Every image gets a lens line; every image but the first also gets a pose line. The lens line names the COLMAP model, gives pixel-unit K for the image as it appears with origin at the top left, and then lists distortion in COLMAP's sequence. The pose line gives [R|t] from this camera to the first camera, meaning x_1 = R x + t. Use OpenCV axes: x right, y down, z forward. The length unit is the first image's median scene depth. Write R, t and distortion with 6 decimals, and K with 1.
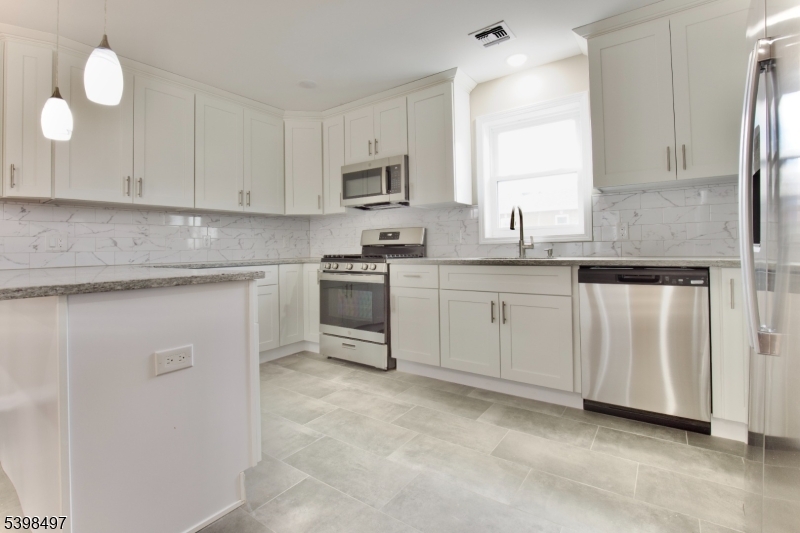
lens RADIAL K [[363.6, 0, 399.0], [0, 363.6, 240.5], [0, 0, 1]] dist [0.000296, 0.000085]
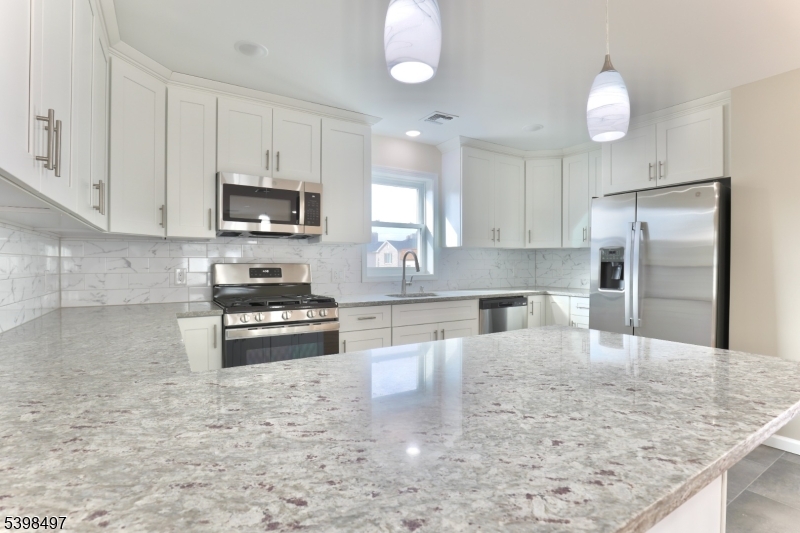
lens RADIAL K [[380.9, 0, 400.0], [0, 380.9, 266.5], [0, 0, 1]] dist [-0.024557, 0.000146]
pose [[0.399654, 0.011469, 0.916595, -0.757484], [-0.025740, 0.999668, -0.001285, -0.037040], [-0.916305, -0.023079, 0.399816, 0.448286]]
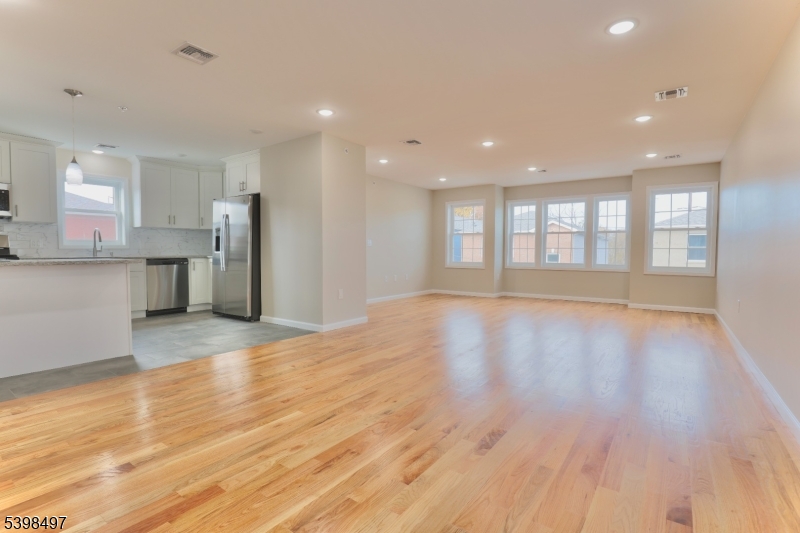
lens RADIAL K [[380.9, 0, 400.0], [0, 380.9, 266.5], [0, 0, 1]] dist [-0.024557, 0.000146]
pose [[0.015691, -0.022470, 0.999624, -1.397691], [-0.018240, 0.999575, 0.022755, 0.023122], [-0.999711, -0.018590, 0.015274, -0.533175]]
